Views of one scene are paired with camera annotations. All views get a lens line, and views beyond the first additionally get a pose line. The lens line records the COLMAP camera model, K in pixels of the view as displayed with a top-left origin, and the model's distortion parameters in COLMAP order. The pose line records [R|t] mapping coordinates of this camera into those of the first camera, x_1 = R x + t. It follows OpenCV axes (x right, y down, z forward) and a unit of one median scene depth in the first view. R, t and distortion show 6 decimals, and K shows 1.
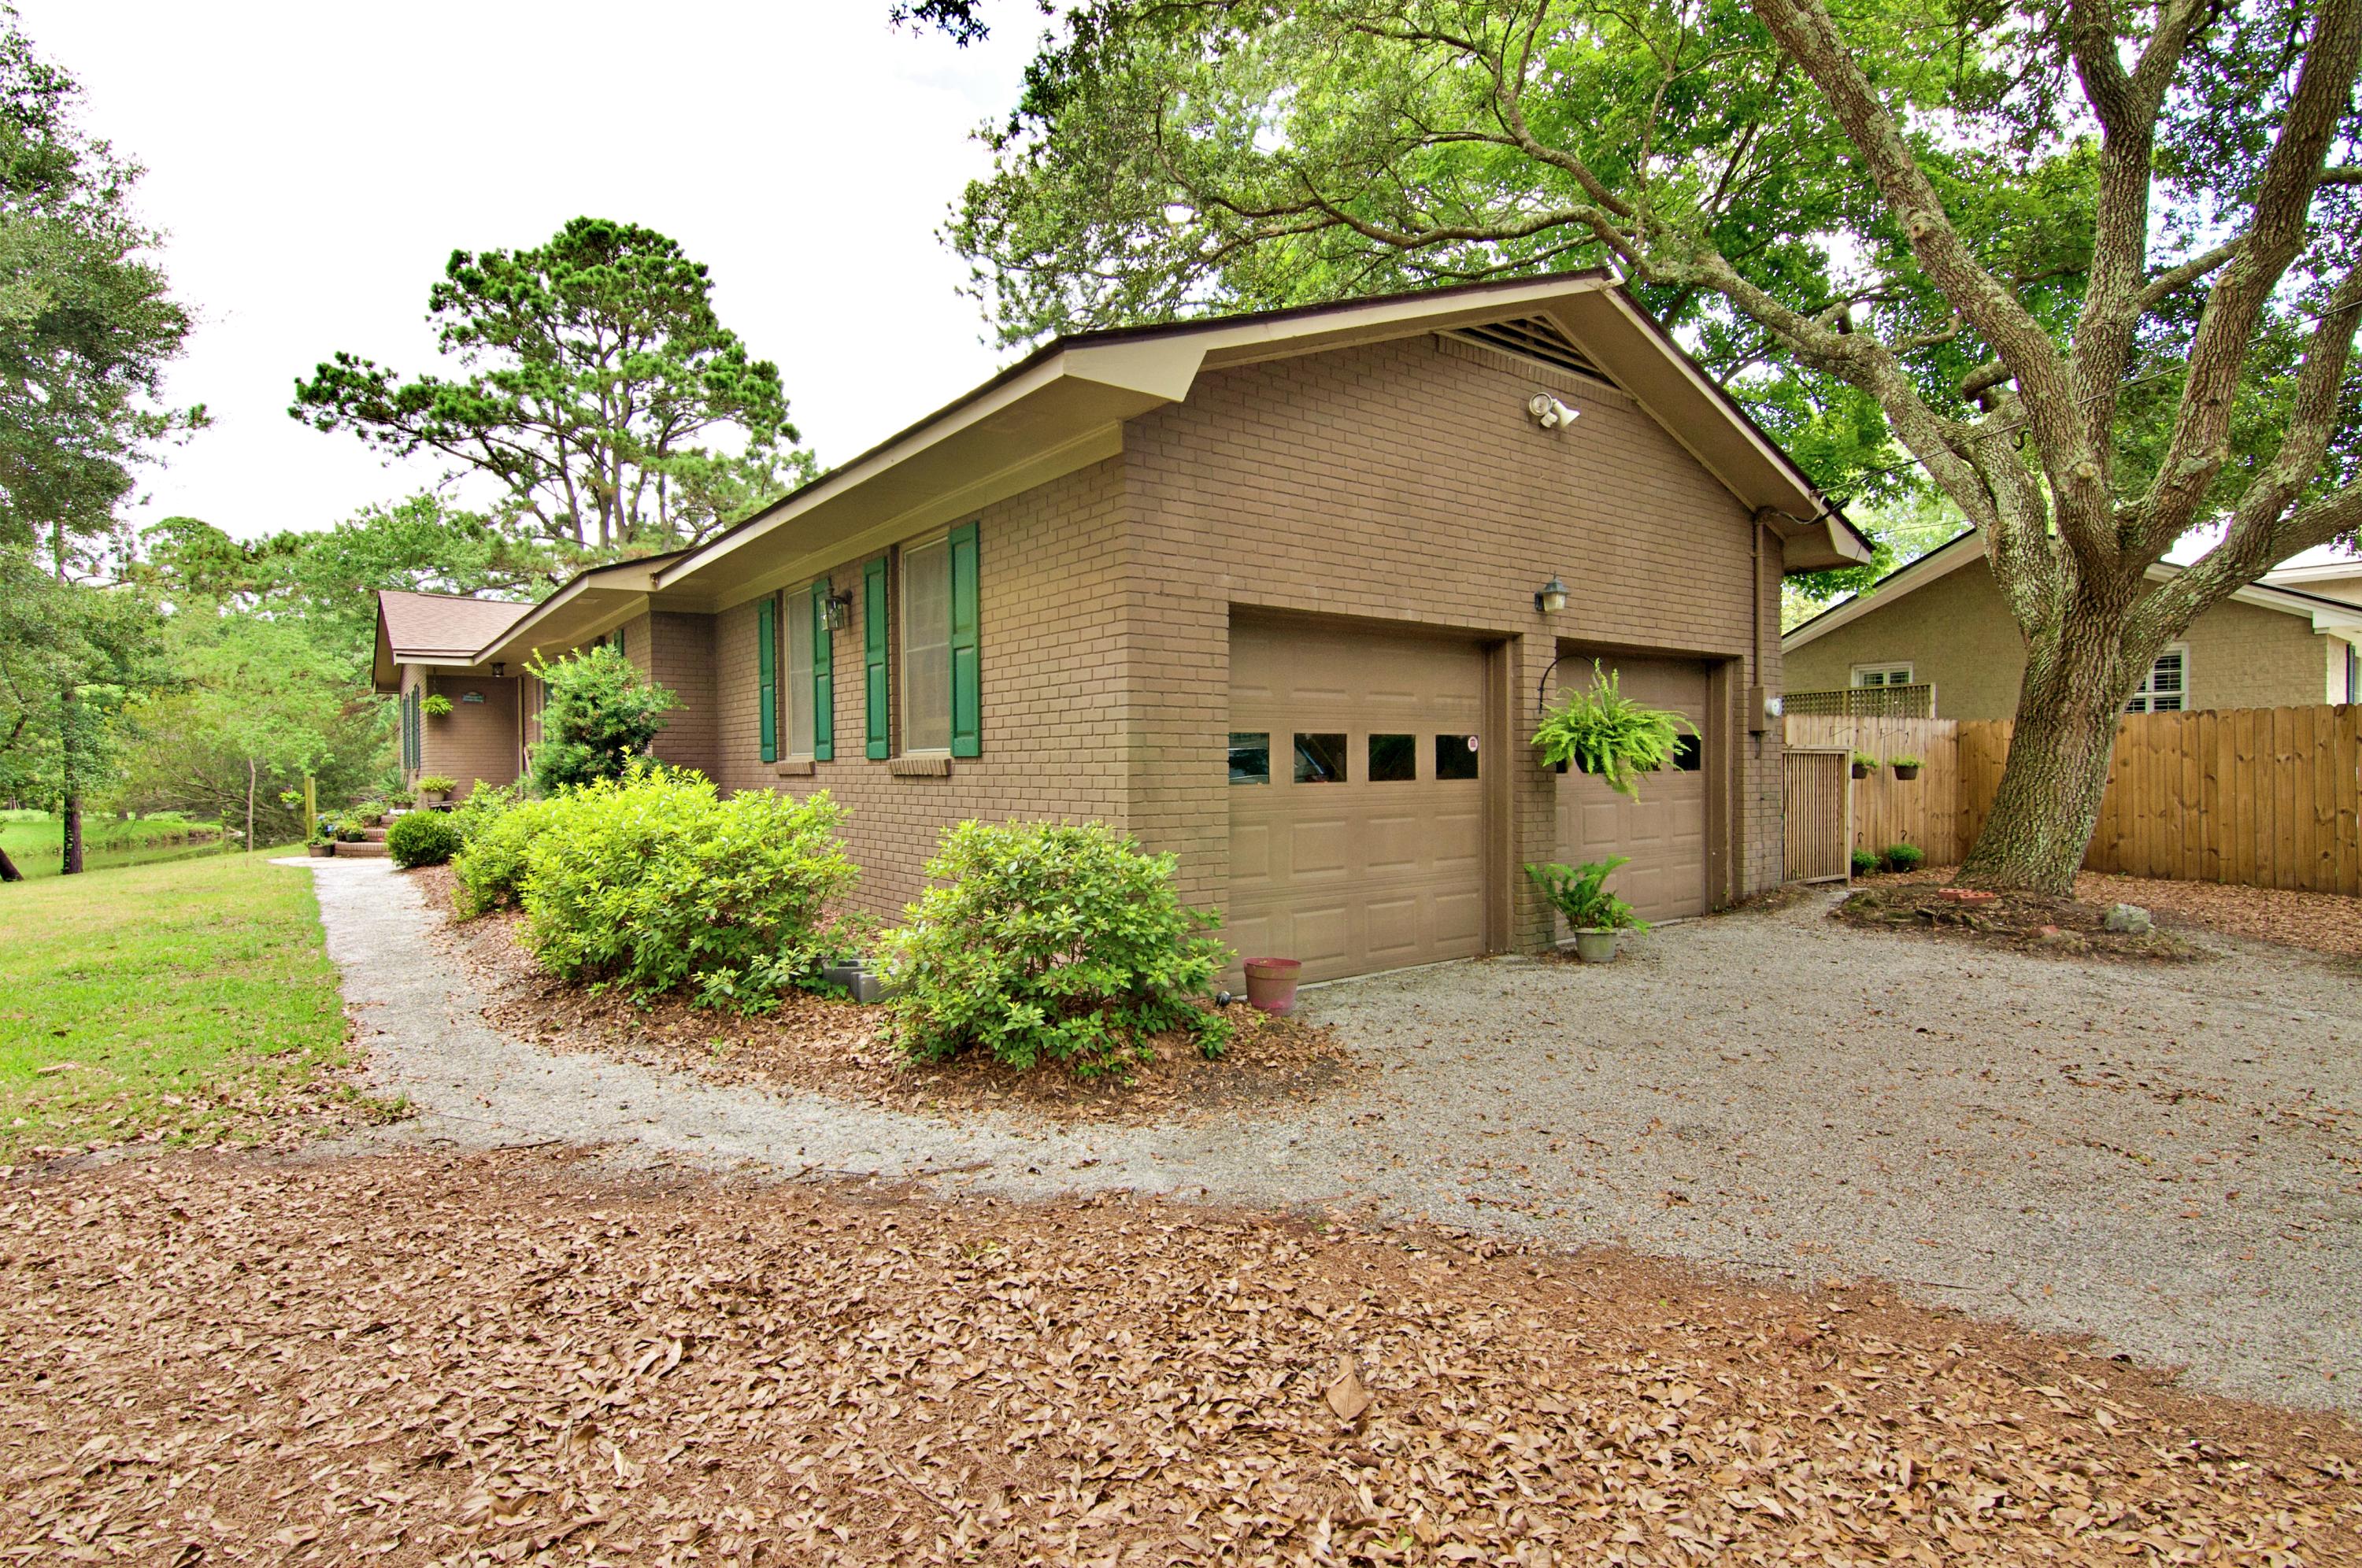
lens RADIAL K [[1140.0, 0, 1170.2], [0, 1140.0, 791.1], [0, 0, 1]] dist [-0.009385, -0.009600]
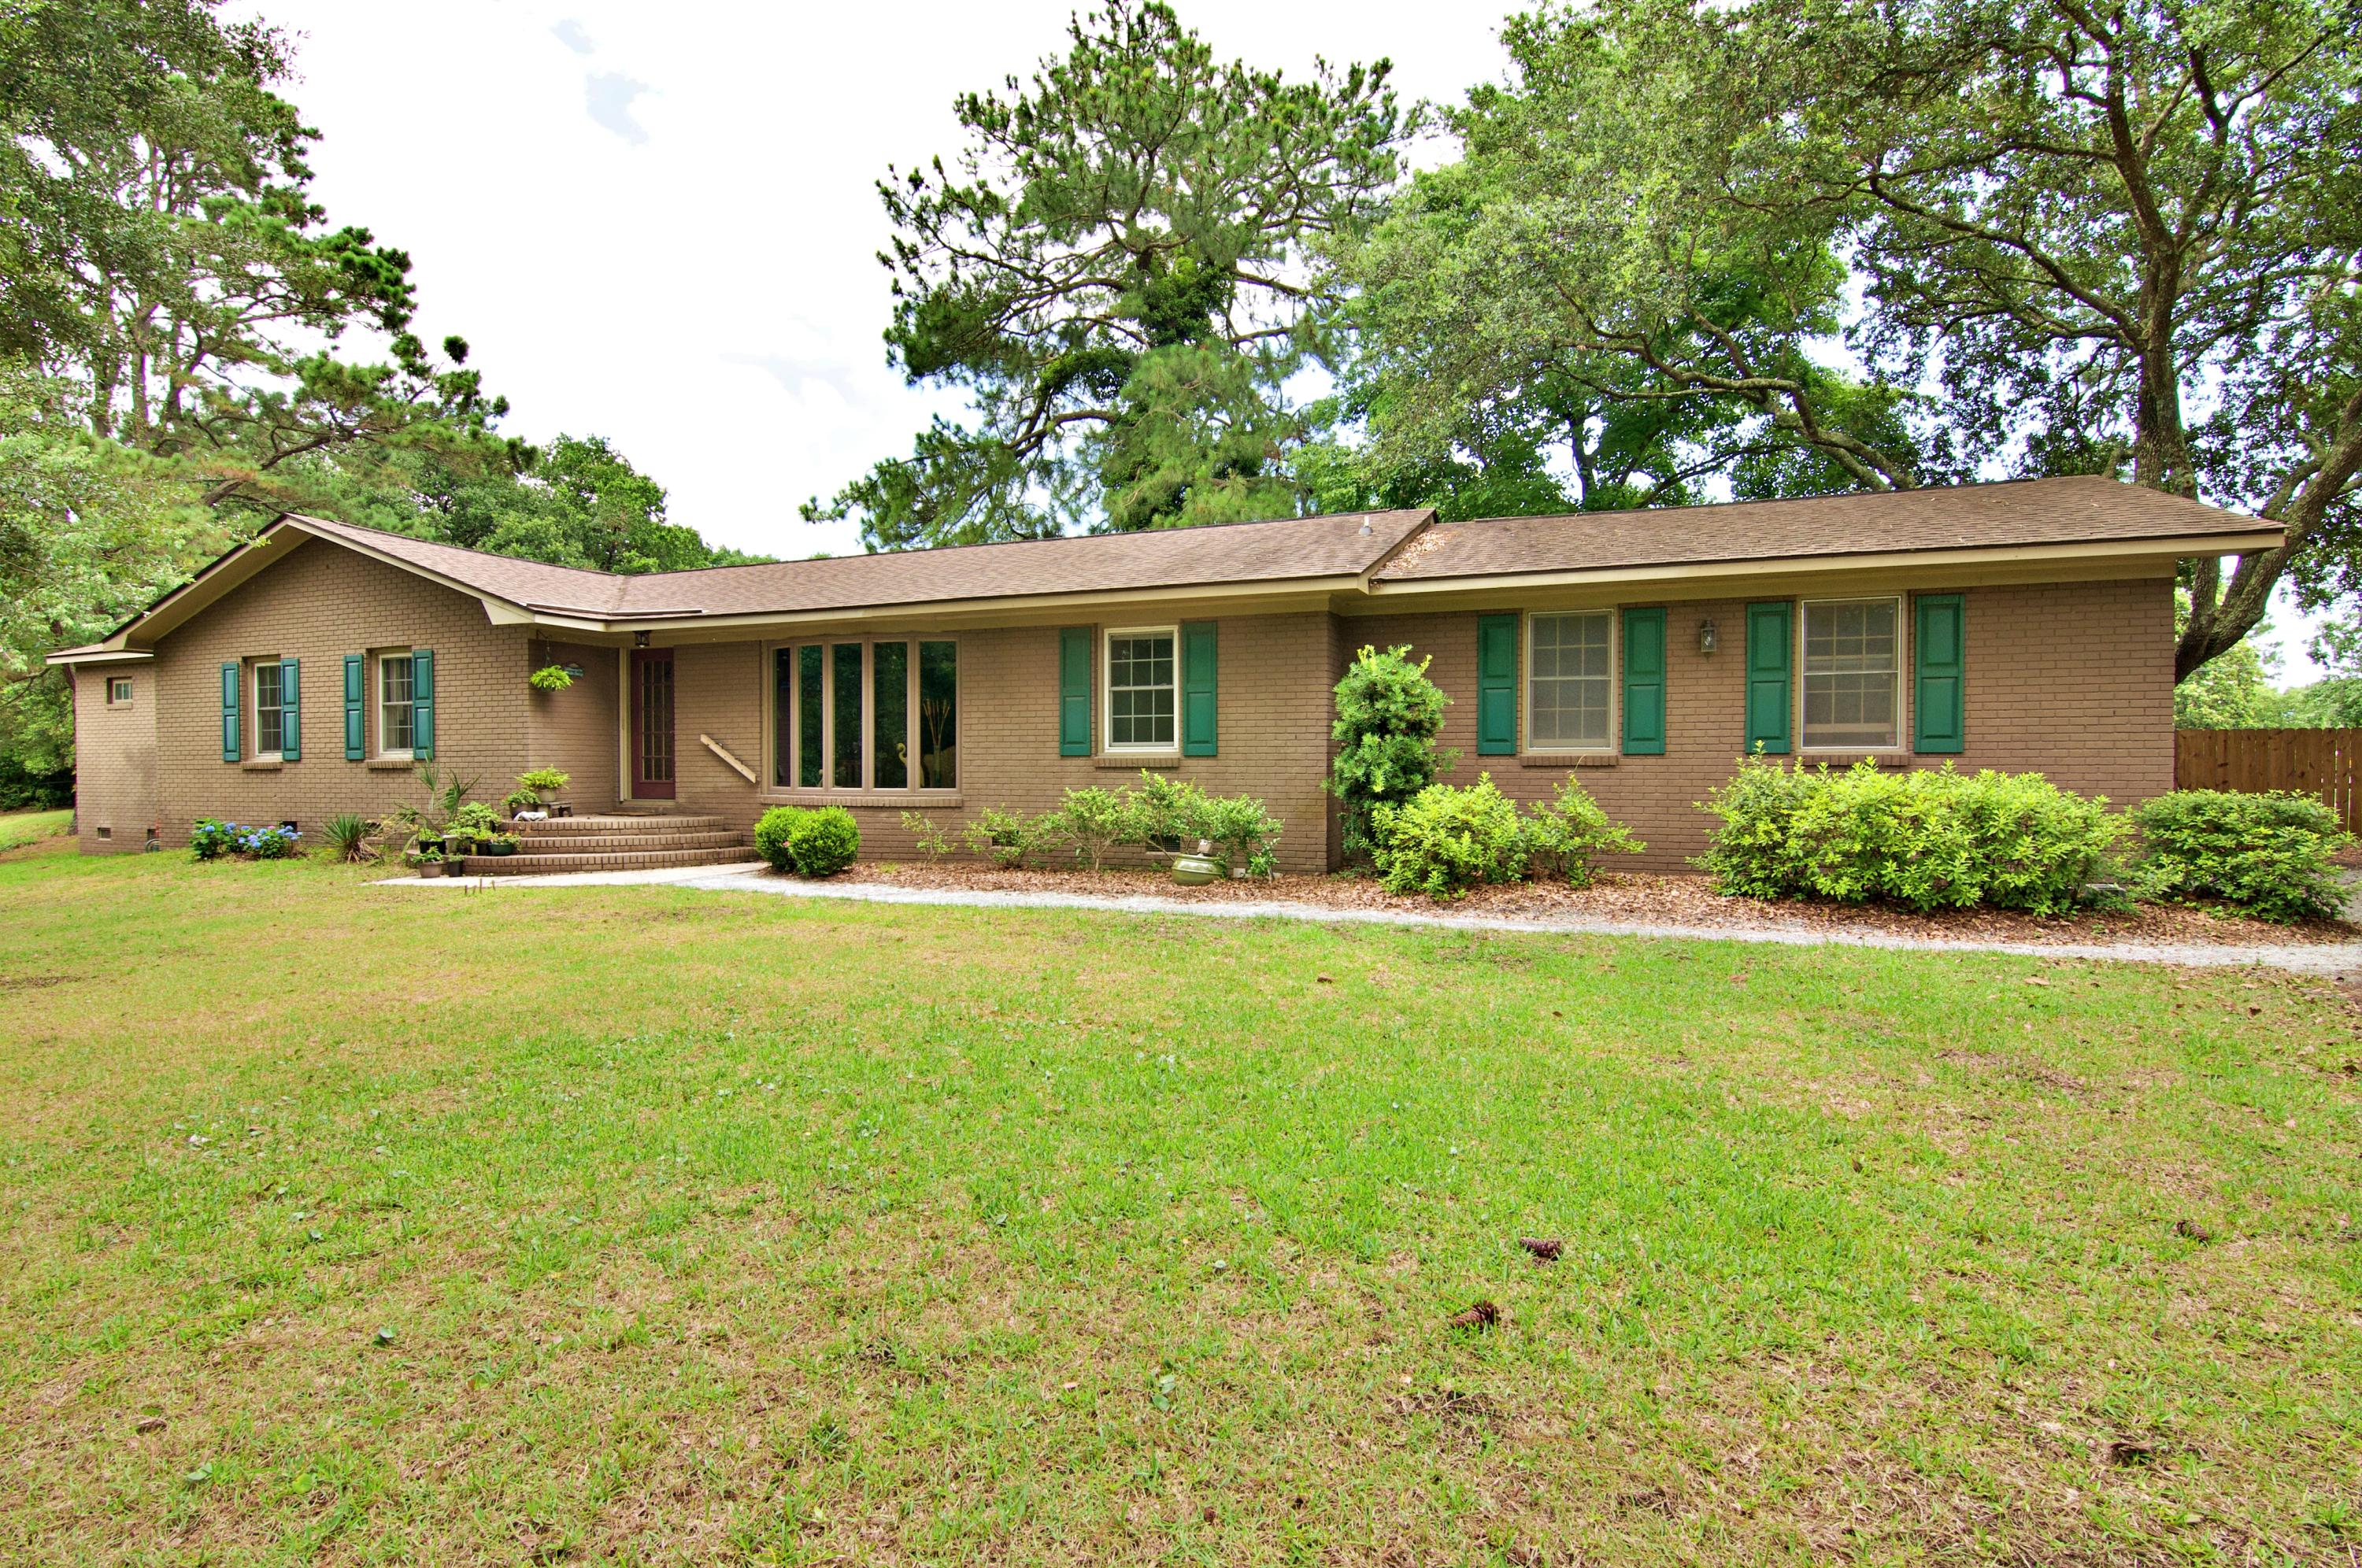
lens RADIAL K [[1140.0, 0, 1170.2], [0, 1140.0, 791.1], [0, 0, 1]] dist [-0.009385, -0.009600]
pose [[0.849959, -0.006348, 0.526811, -0.438098], [0.006706, 0.999977, 0.001230, 0.003131], [-0.526807, 0.002487, 0.849982, 0.069603]]
